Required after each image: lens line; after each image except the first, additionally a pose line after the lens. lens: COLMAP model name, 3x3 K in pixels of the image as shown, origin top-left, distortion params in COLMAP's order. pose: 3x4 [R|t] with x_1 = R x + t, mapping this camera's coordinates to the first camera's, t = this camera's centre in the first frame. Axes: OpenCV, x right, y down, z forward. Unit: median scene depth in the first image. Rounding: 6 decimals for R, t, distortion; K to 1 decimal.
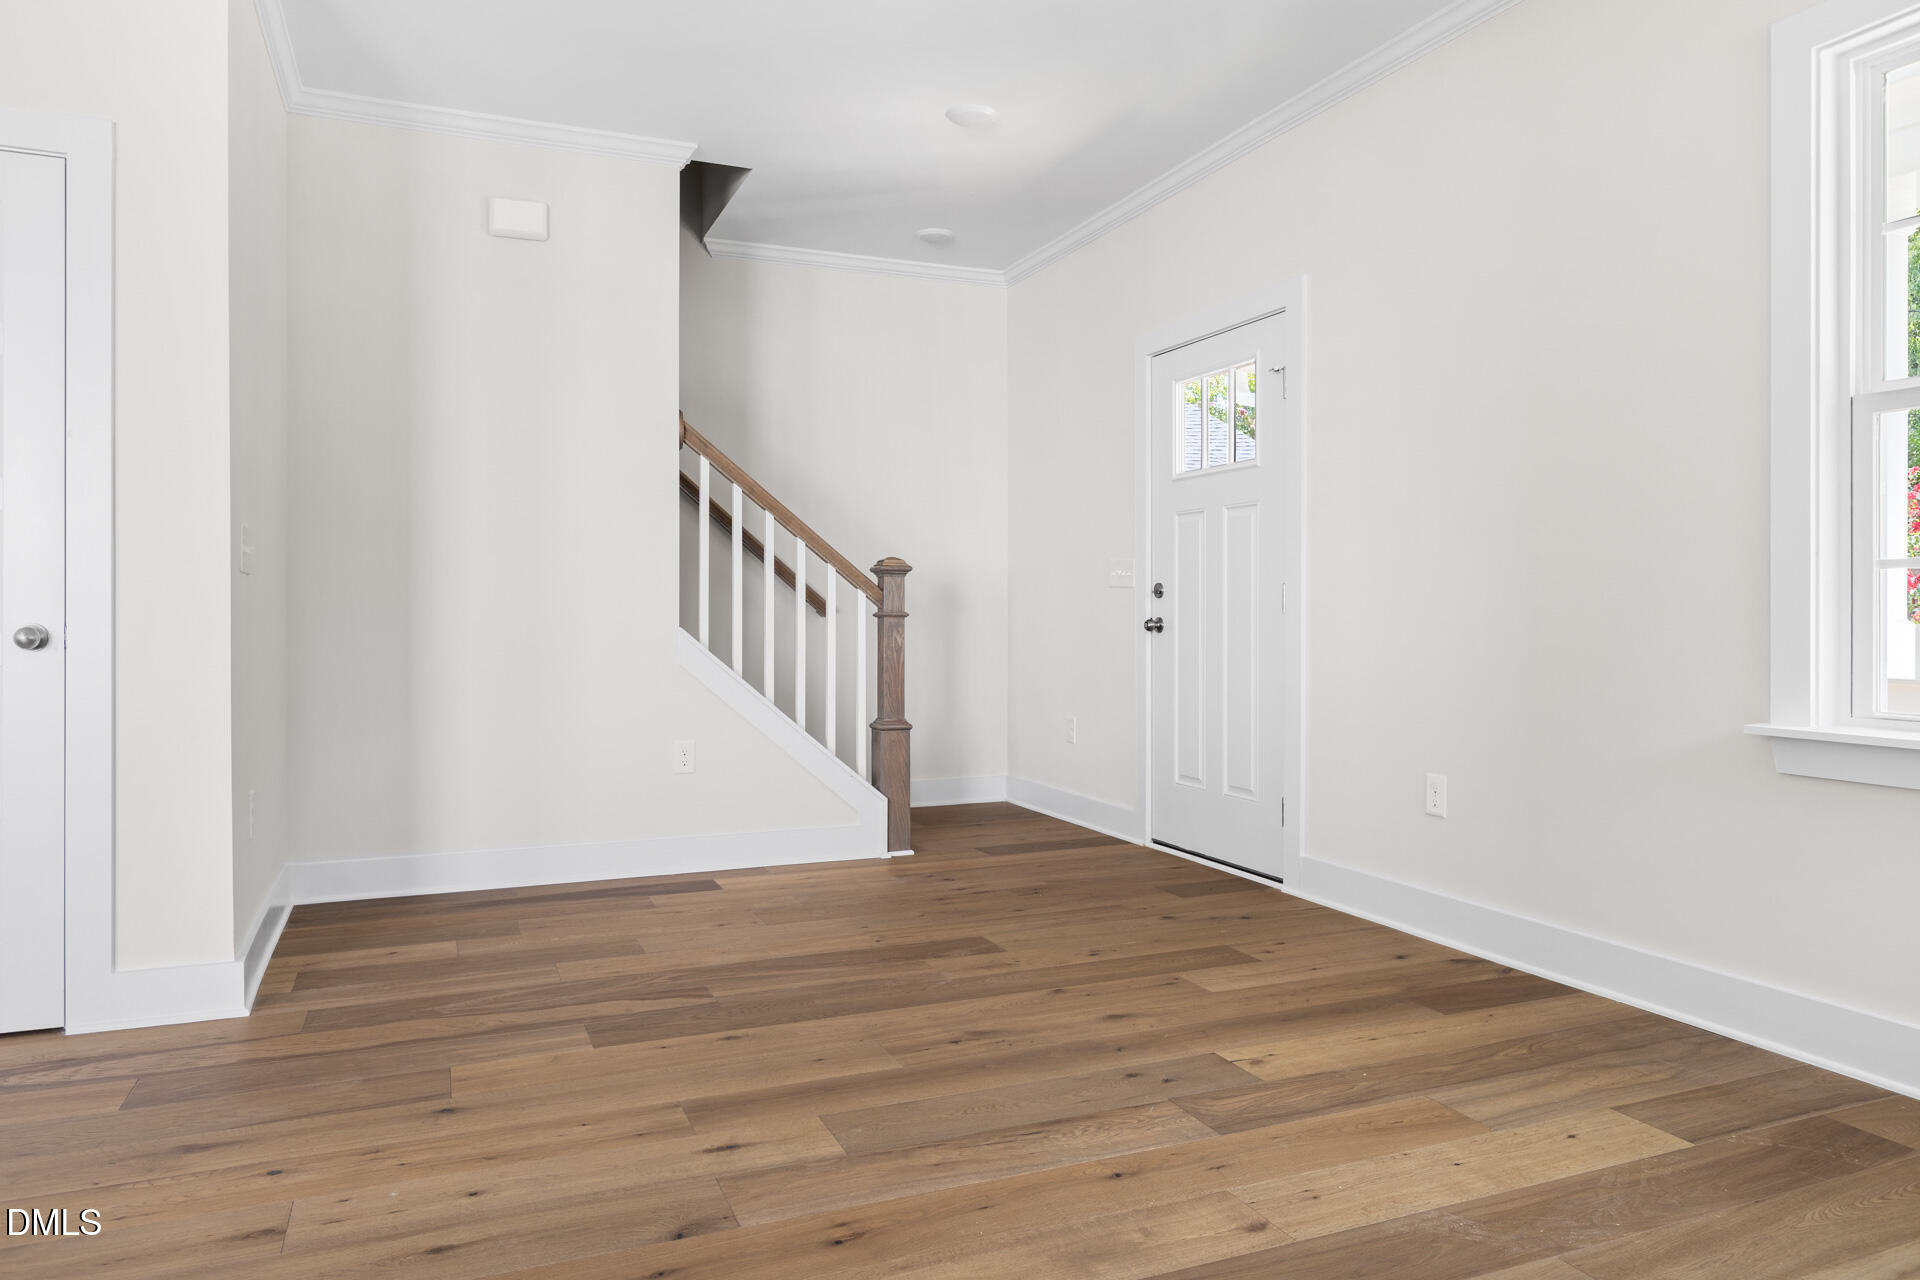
lens RADIAL K [[1259.2, 0, 960.8], [0, 1259.2, 617.9], [0, 0, 1]] dist [-0.001819, -0.000324]
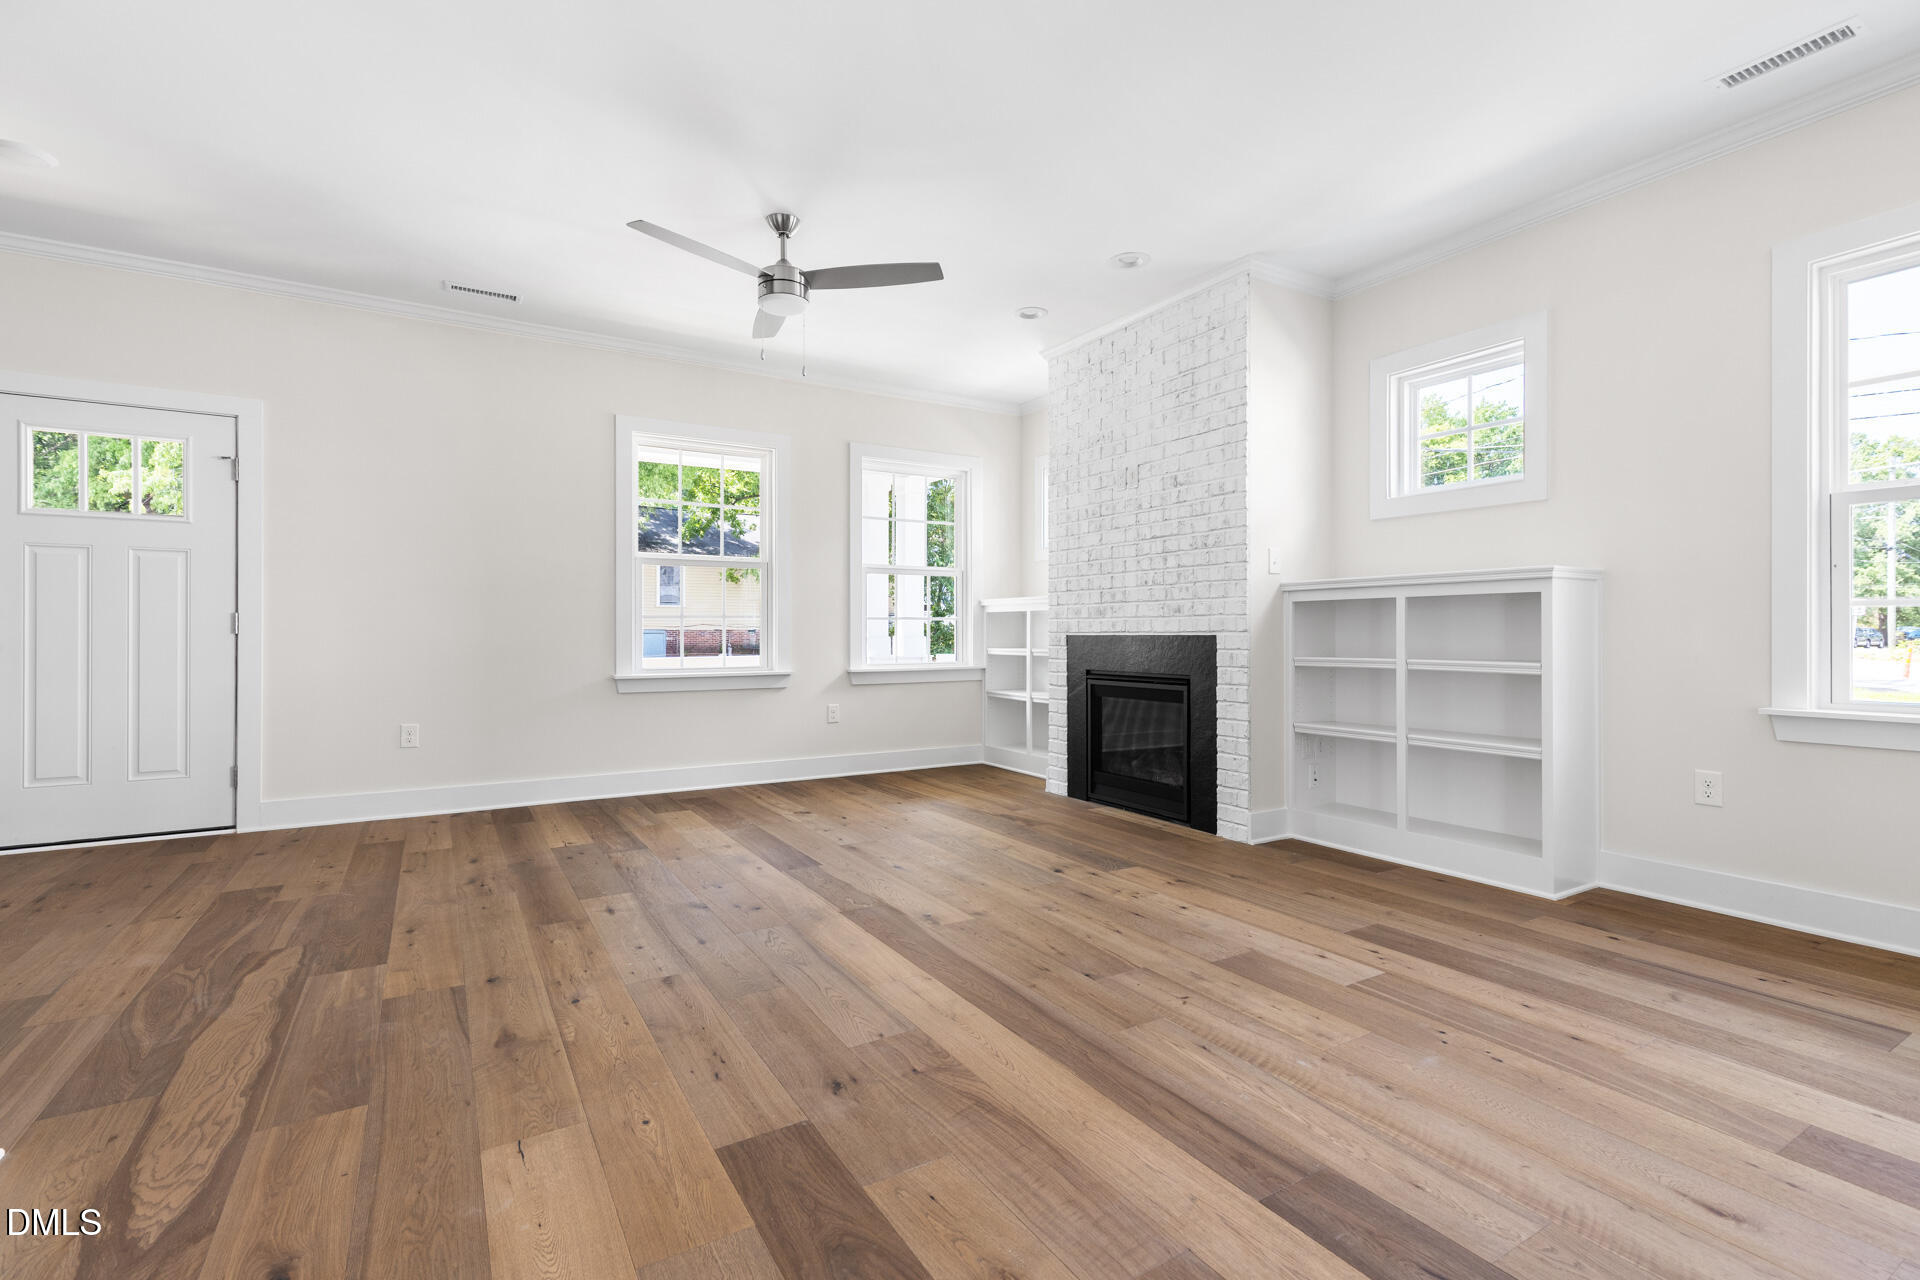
lens RADIAL K [[872.6, 0, 968.1], [0, 872.6, 640.7], [0, 0, 1]] dist [0.010214, -0.001029]
pose [[-0.151803, -0.009678, 0.988363, -1.234284], [0.004968, 0.999932, 0.010554, -0.004291], [-0.988398, 0.006512, -0.151745, 0.508872]]
